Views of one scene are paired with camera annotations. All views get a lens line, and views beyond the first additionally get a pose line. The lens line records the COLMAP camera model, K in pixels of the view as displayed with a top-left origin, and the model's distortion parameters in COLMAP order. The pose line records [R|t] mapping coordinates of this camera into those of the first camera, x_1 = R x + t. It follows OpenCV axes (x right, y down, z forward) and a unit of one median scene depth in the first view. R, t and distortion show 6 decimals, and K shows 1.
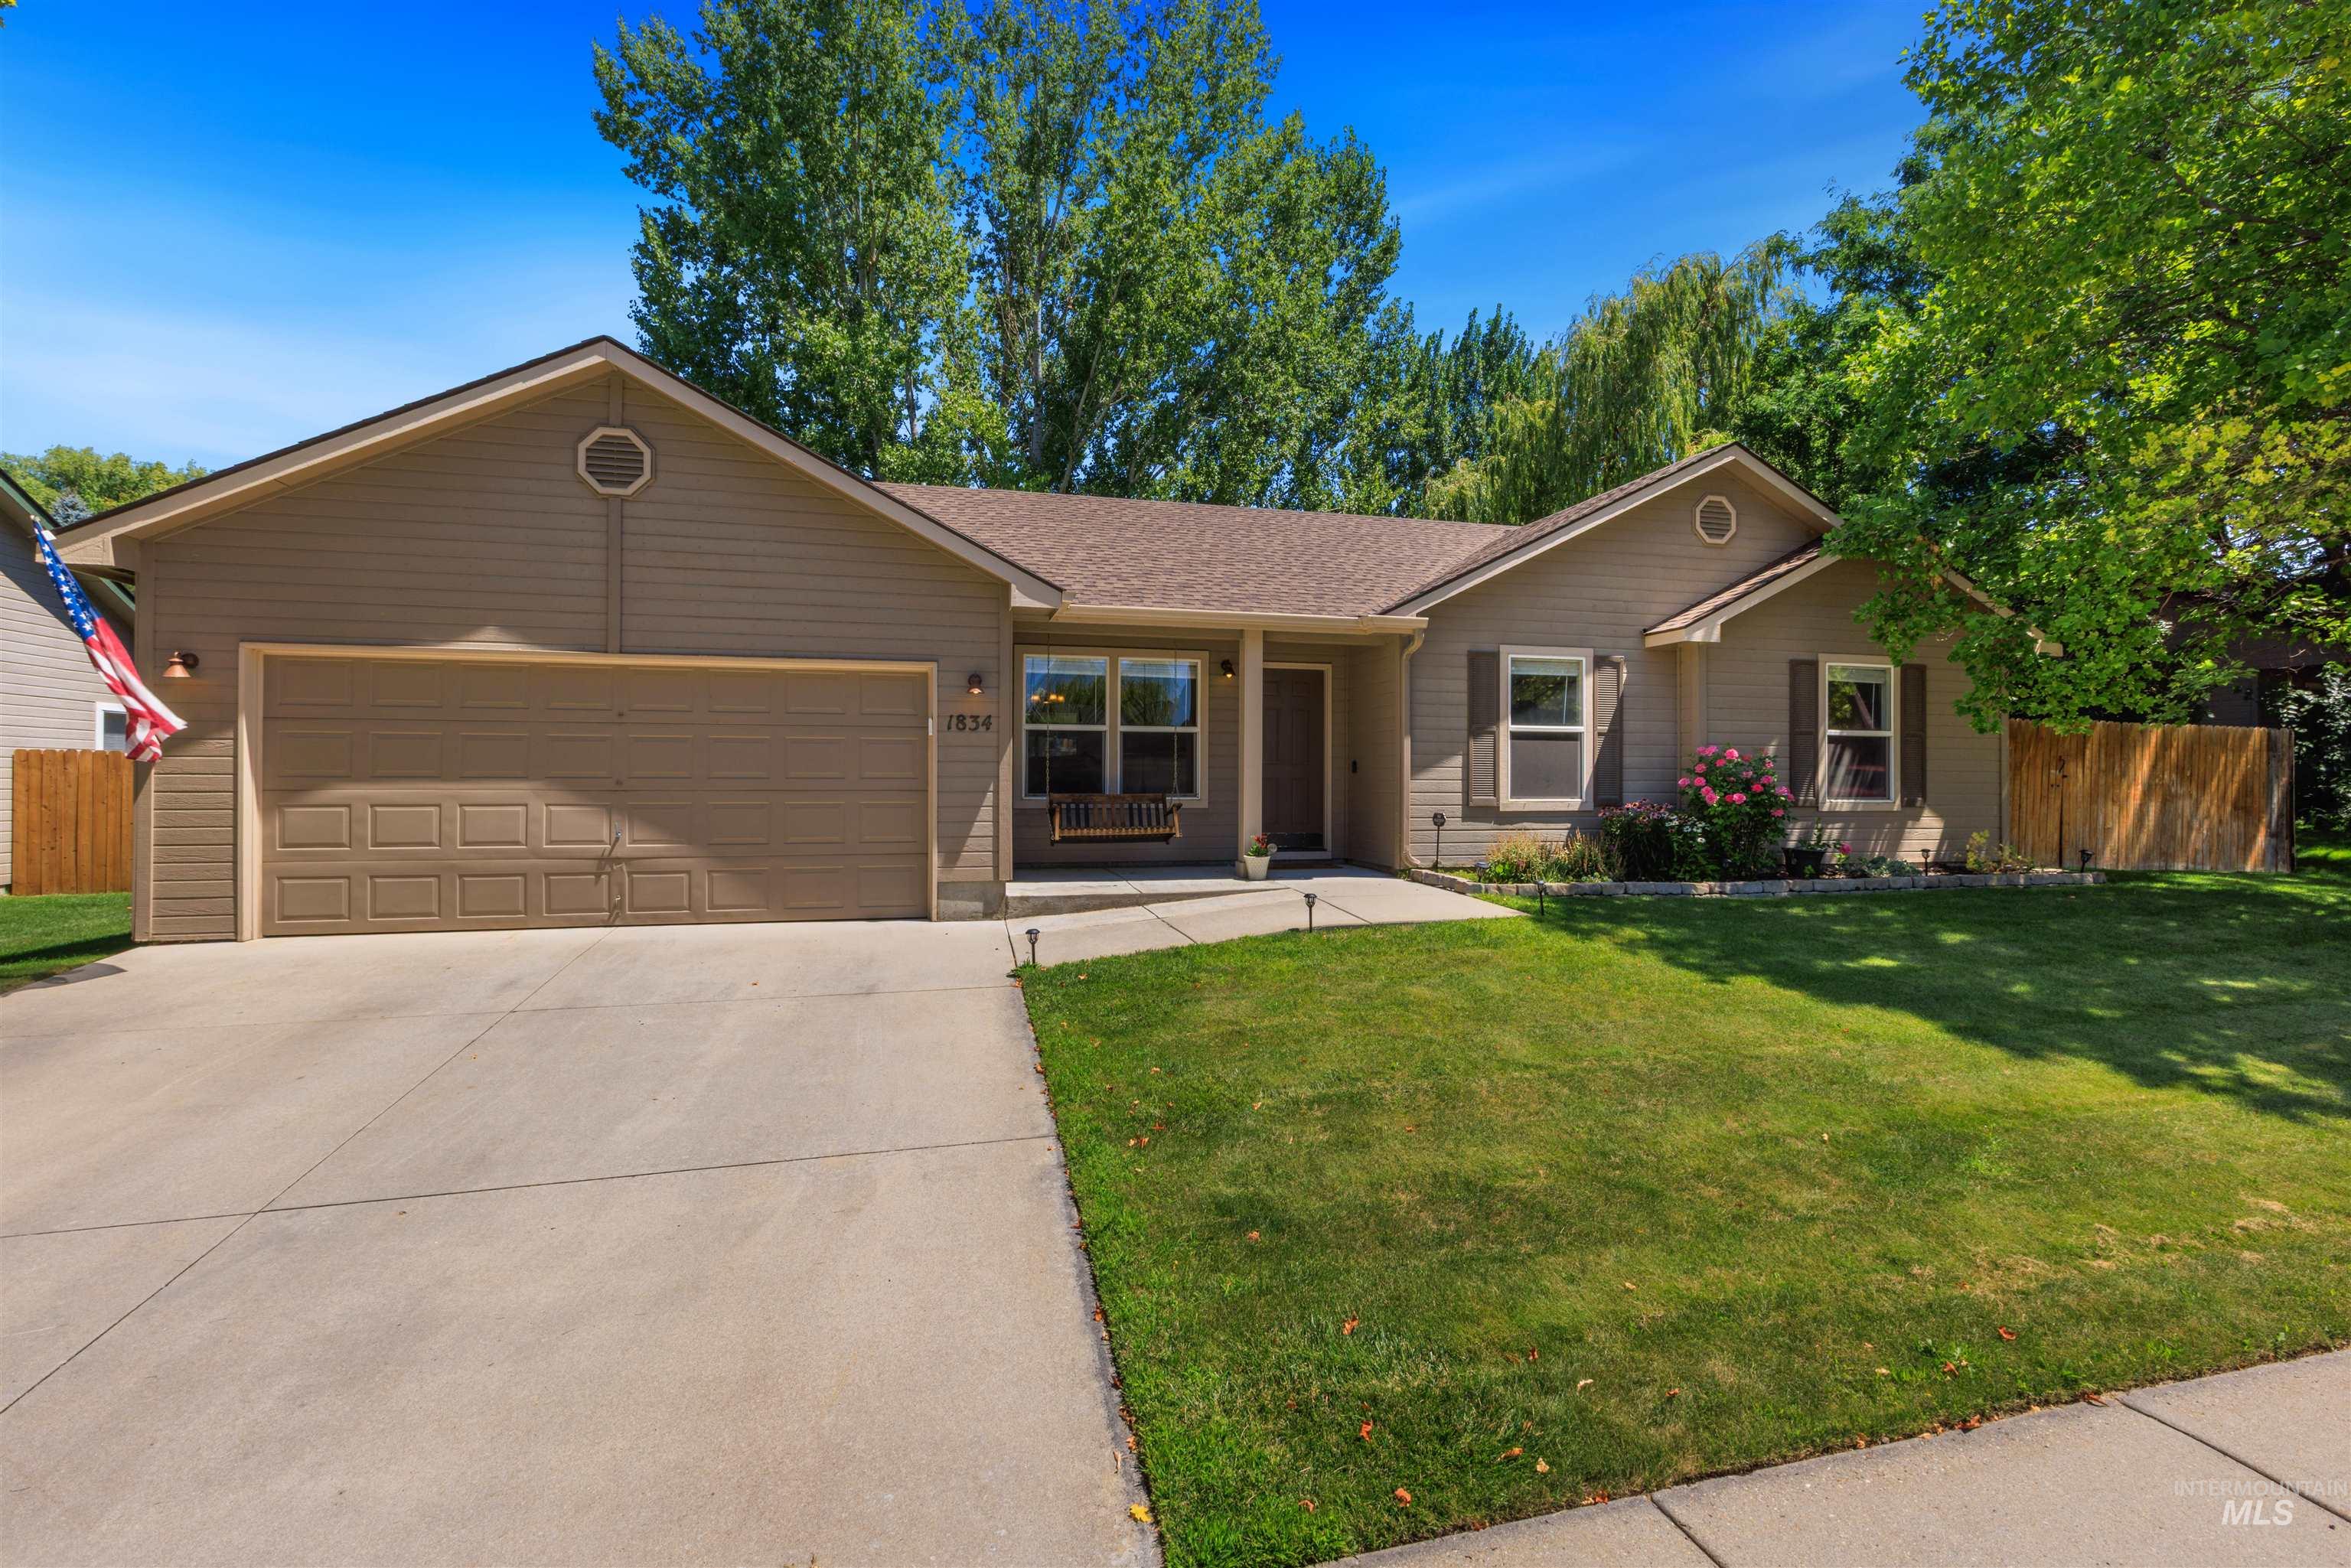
lens RADIAL K [[1045.7, 0, 1166.9], [0, 1045.7, 783.8], [0, 0, 1]] dist [-0.001567, 0.002233]
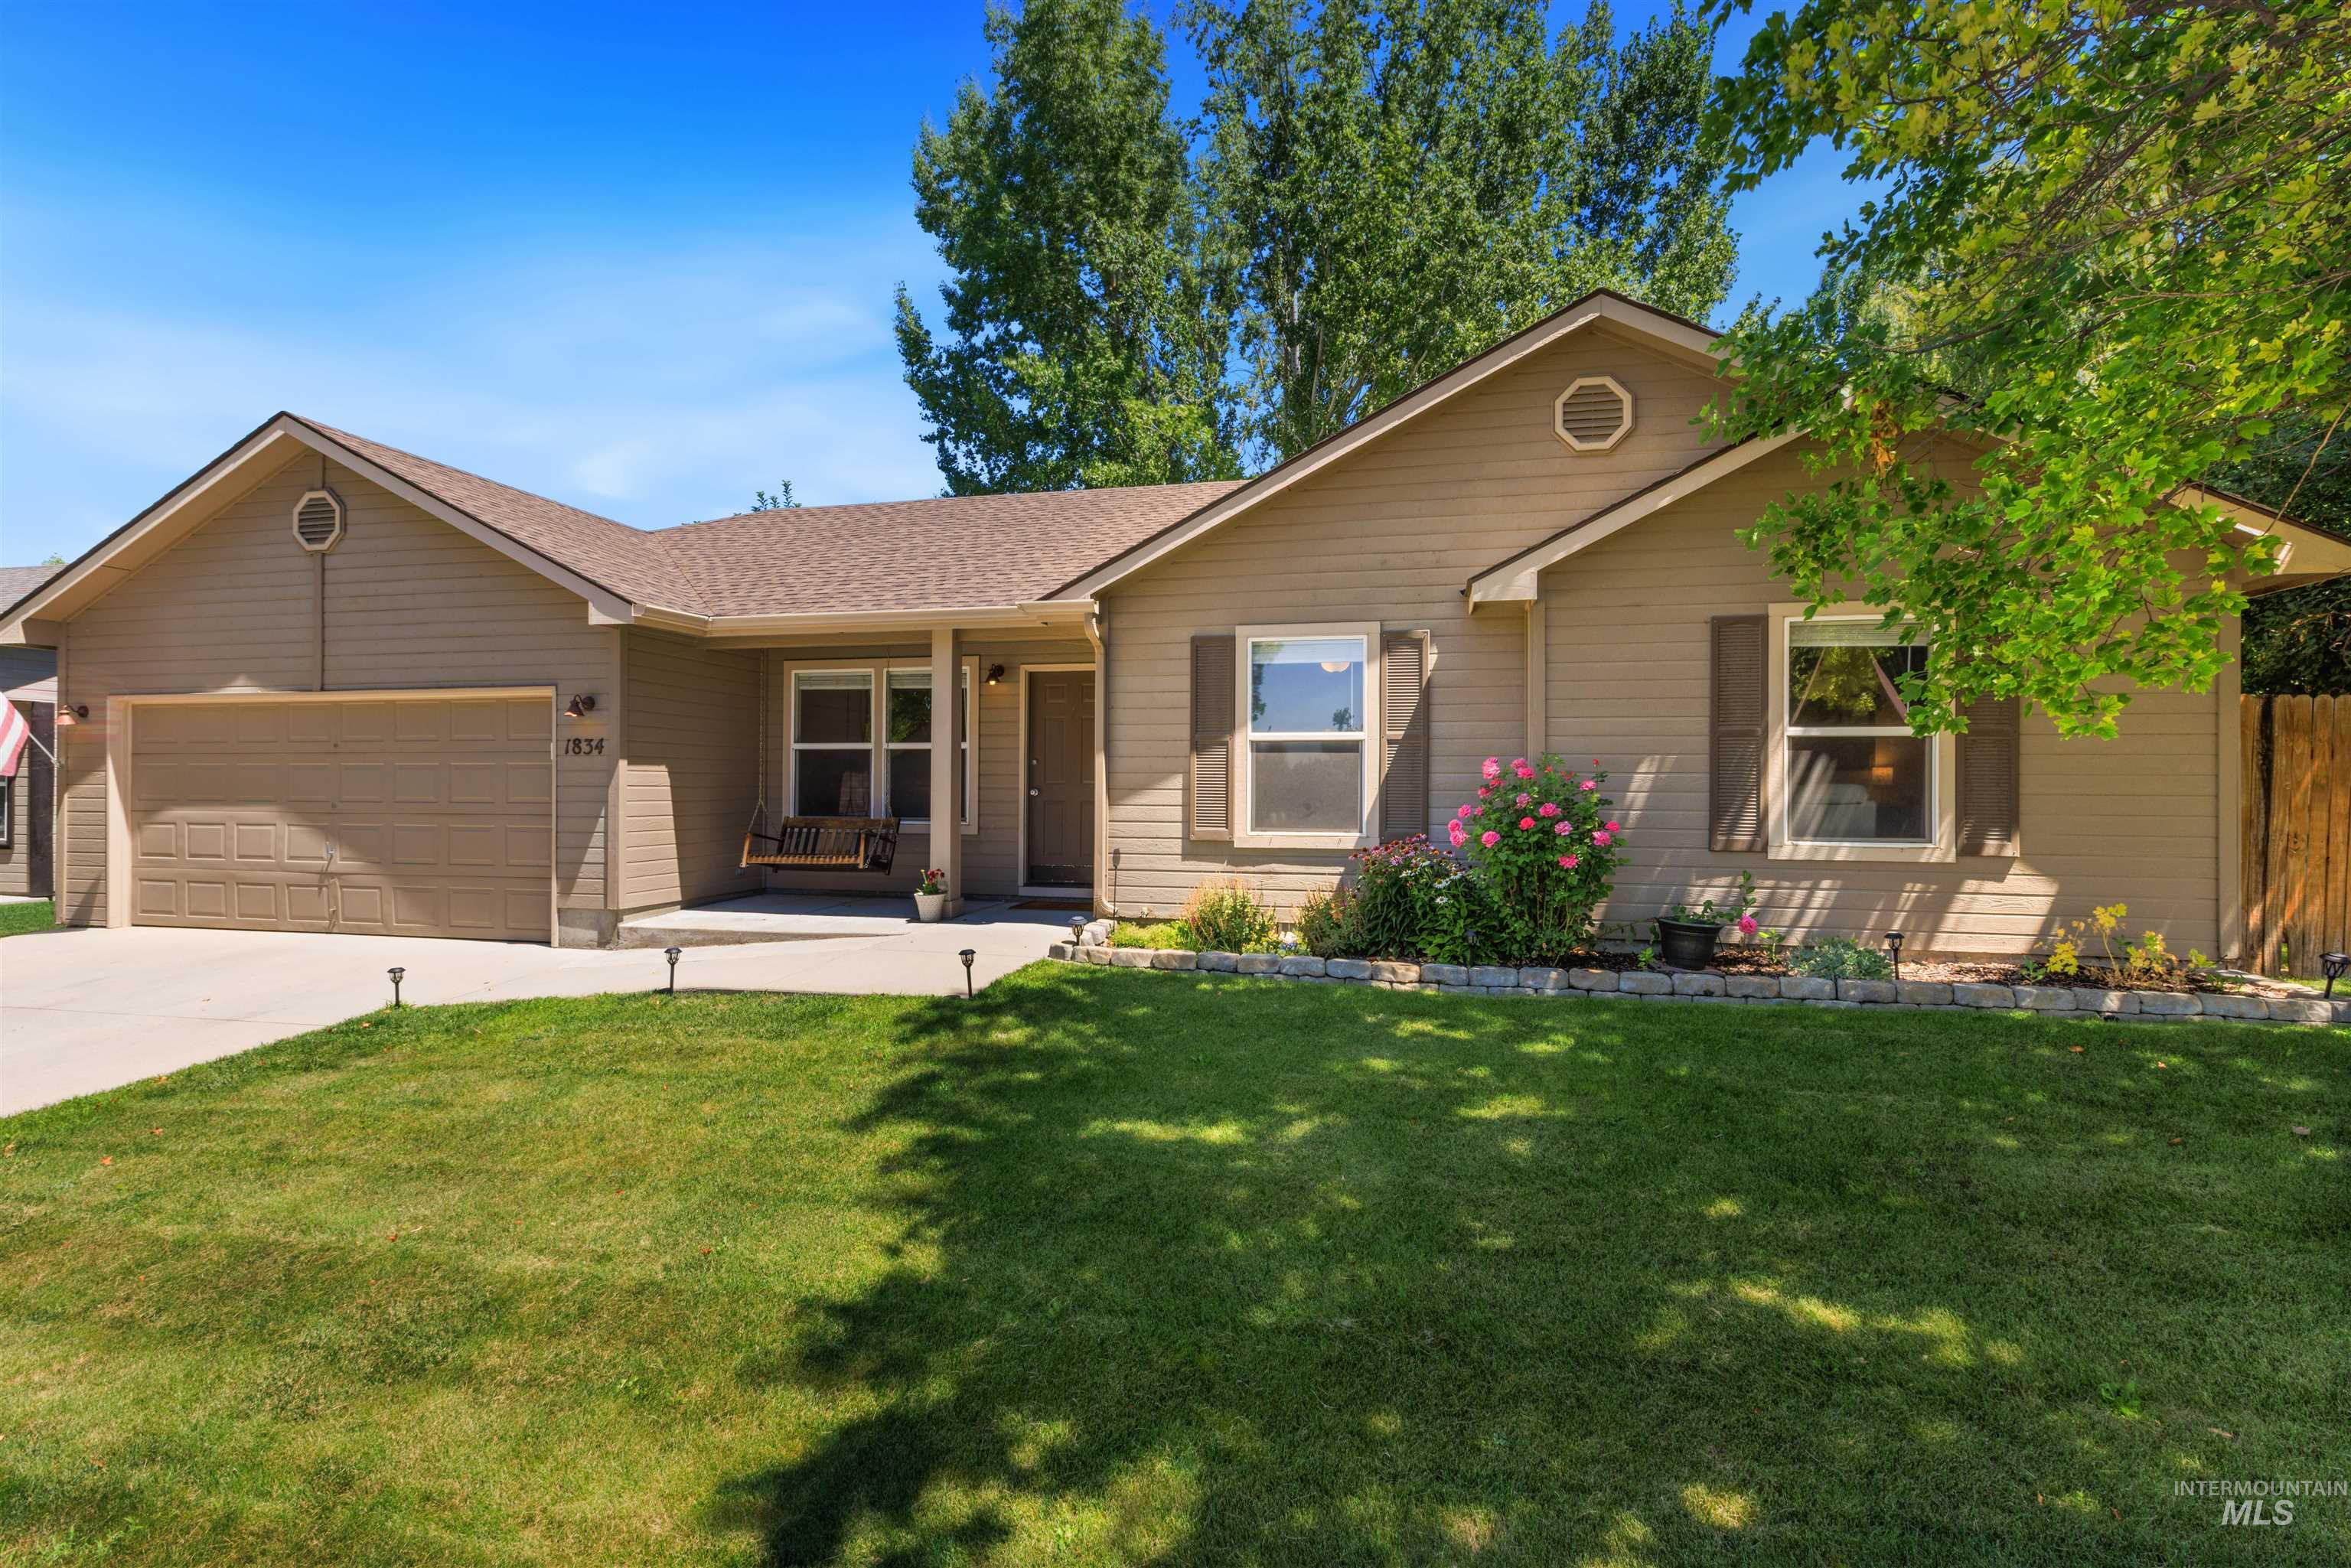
lens RADIAL K [[1045.7, 0, 1173.9], [0, 1045.7, 787.8], [0, 0, 1]] dist [-0.001567, 0.002233]
pose [[0.896448, -0.000716, -0.443149, 0.611701], [-0.001660, 0.999986, -0.004972, -0.012934], [0.443146, 0.005193, 0.896434, 0.306280]]
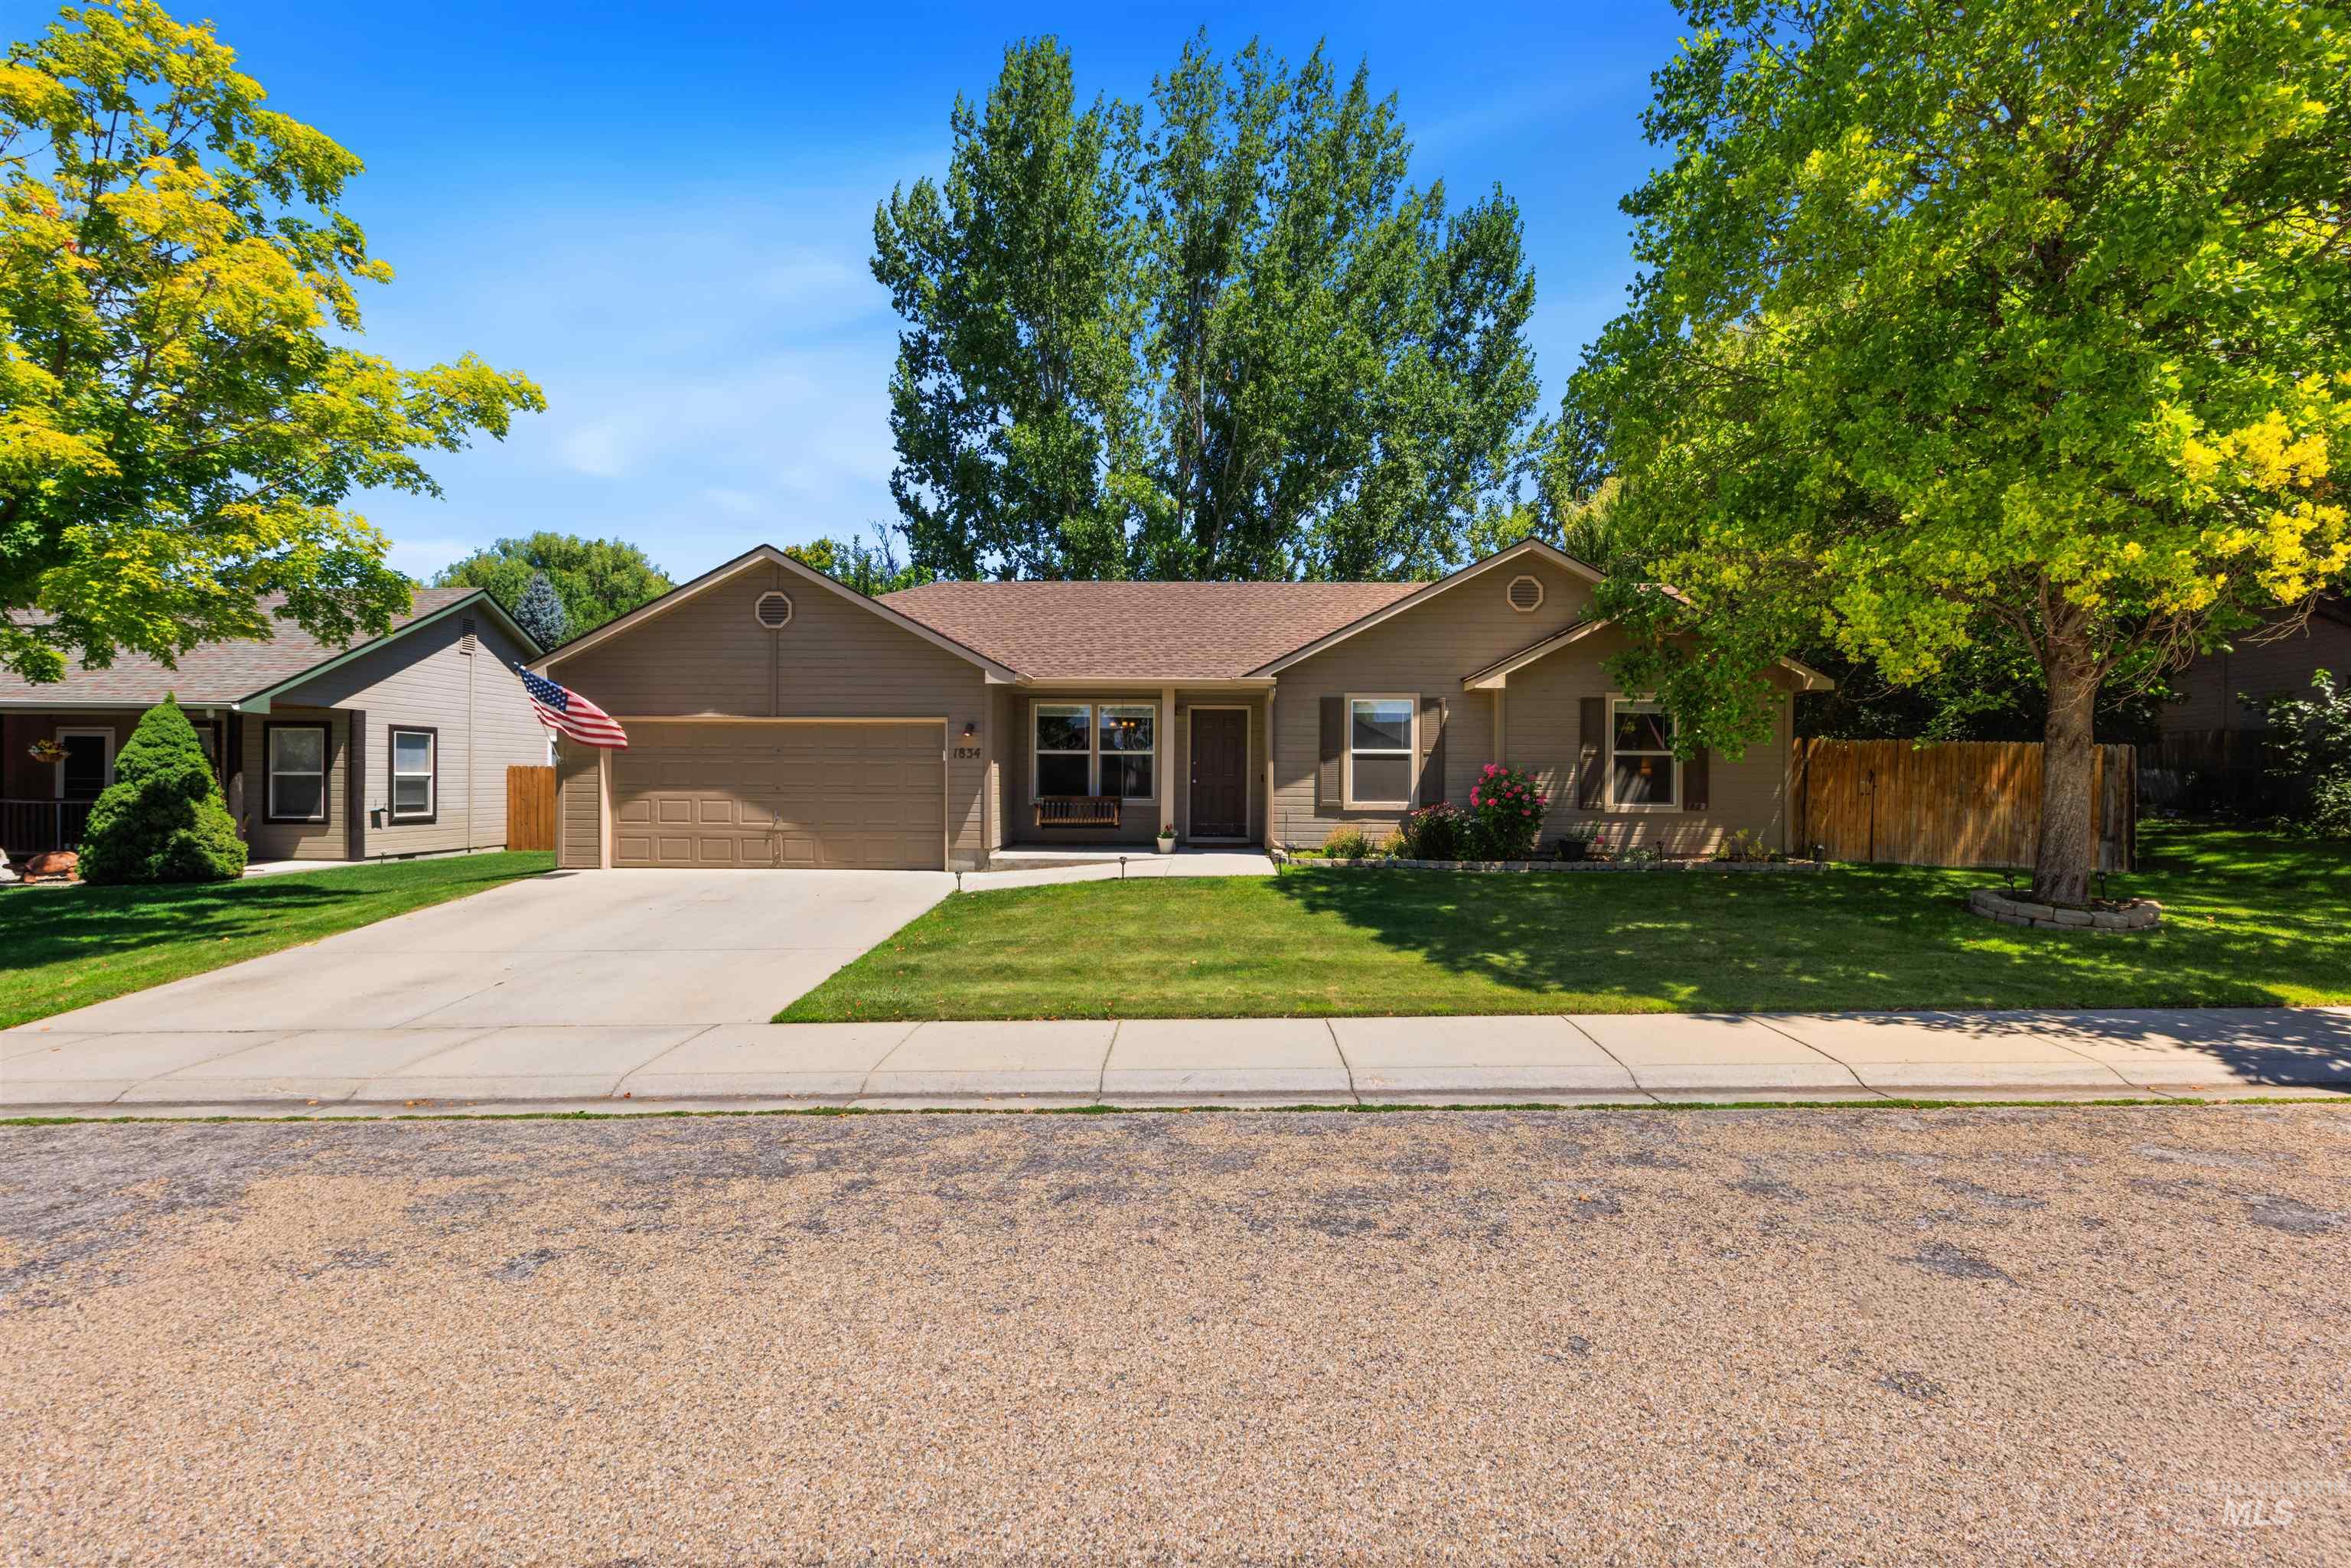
lens RADIAL K [[1045.7, 0, 1175.8], [0, 1045.7, 781.2], [0, 0, 1]] dist [-0.001567, 0.002233]
pose [[0.965155, 0.002414, -0.261670, 0.468857], [-0.003377, 0.999989, -0.003234, -0.007857], [0.261659, 0.004005, 0.965152, -0.426901]]
